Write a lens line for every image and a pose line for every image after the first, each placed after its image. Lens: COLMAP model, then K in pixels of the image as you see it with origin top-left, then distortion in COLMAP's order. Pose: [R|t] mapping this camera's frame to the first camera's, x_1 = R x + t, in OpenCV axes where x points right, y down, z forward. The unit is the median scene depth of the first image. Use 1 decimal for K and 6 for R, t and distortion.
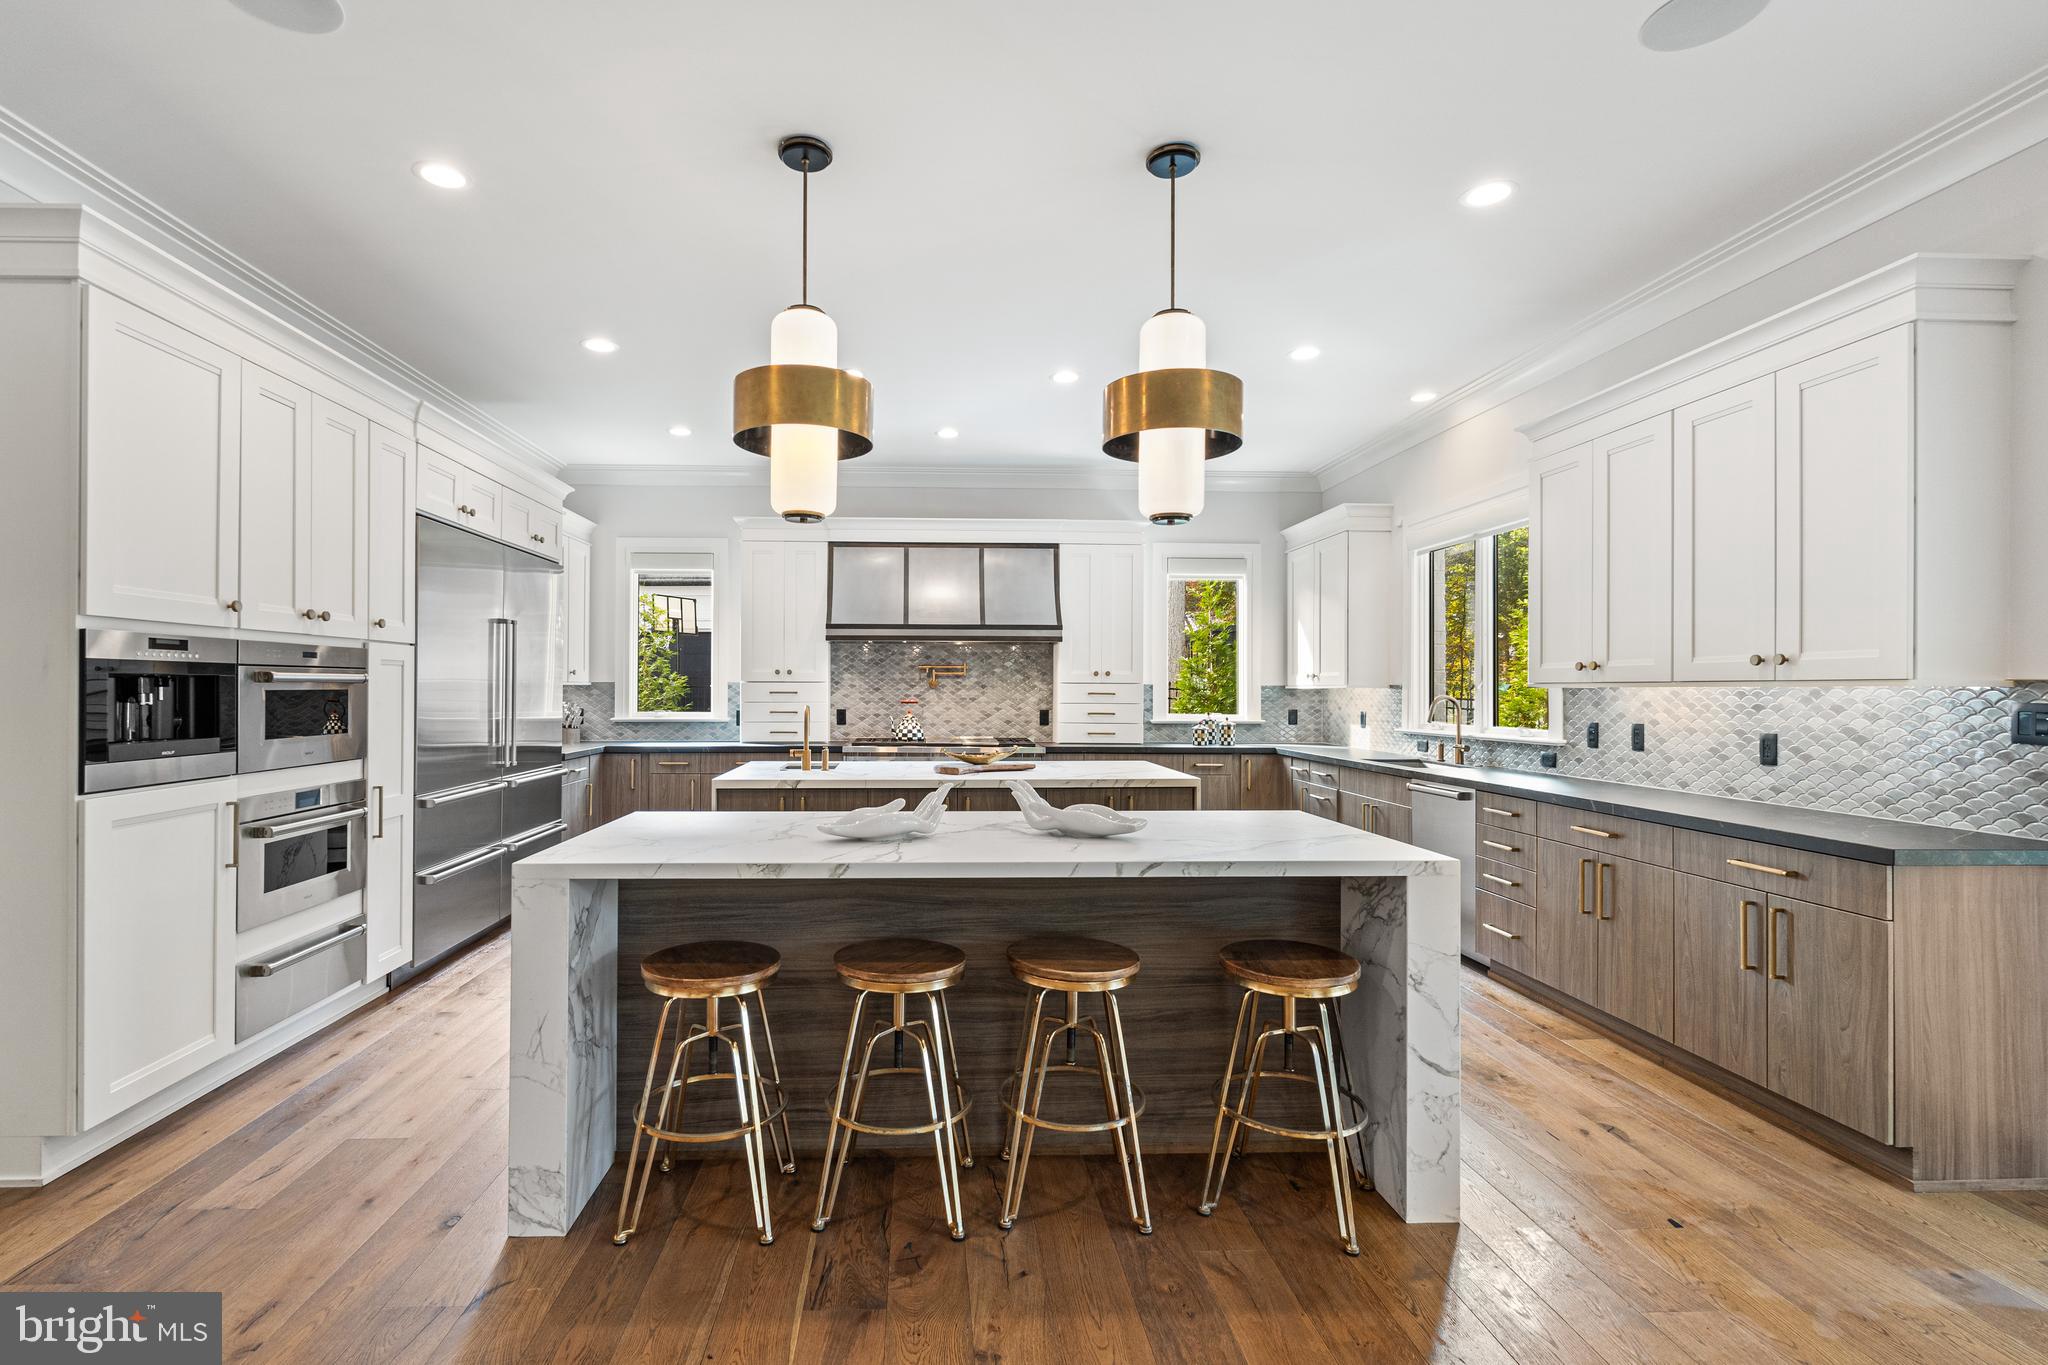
lens RADIAL K [[1000.8, 0, 968.5], [0, 1000.8, 680.6], [0, 0, 1]] dist [0.000574, -0.000388]
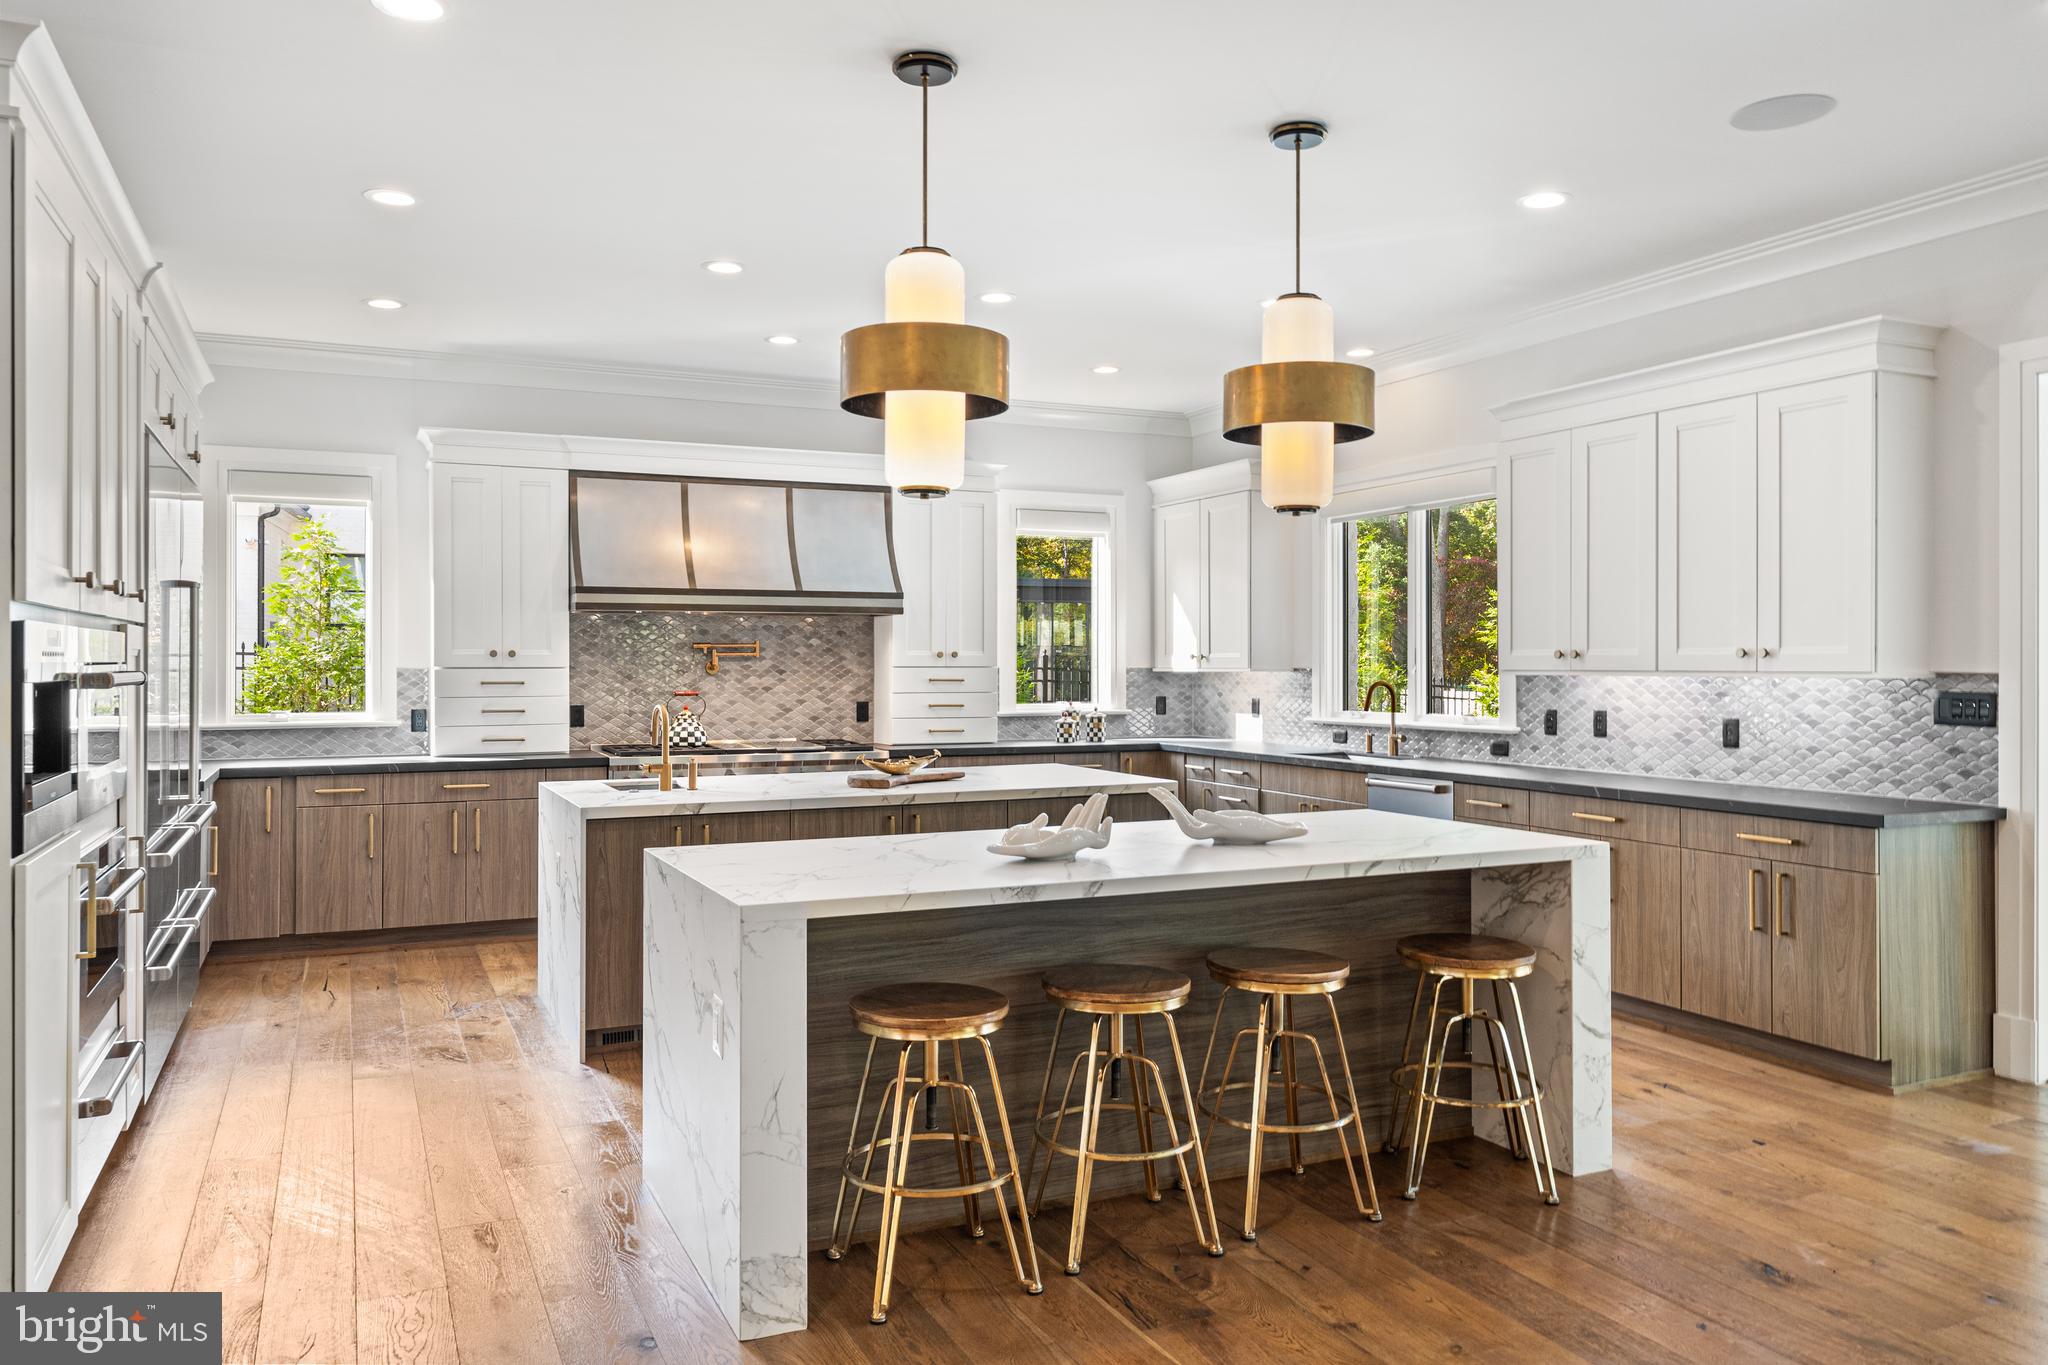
lens RADIAL K [[1459.7, 0, 1020.6], [0, 1459.7, 652.2], [0, 0, 1]] dist [-0.002023, 0.000834]
pose [[0.927516, -0.004286, 0.373758, -0.524079], [0.003036, 0.999988, 0.003932, -0.028687], [-0.373771, -0.002513, 0.927518, -0.184248]]
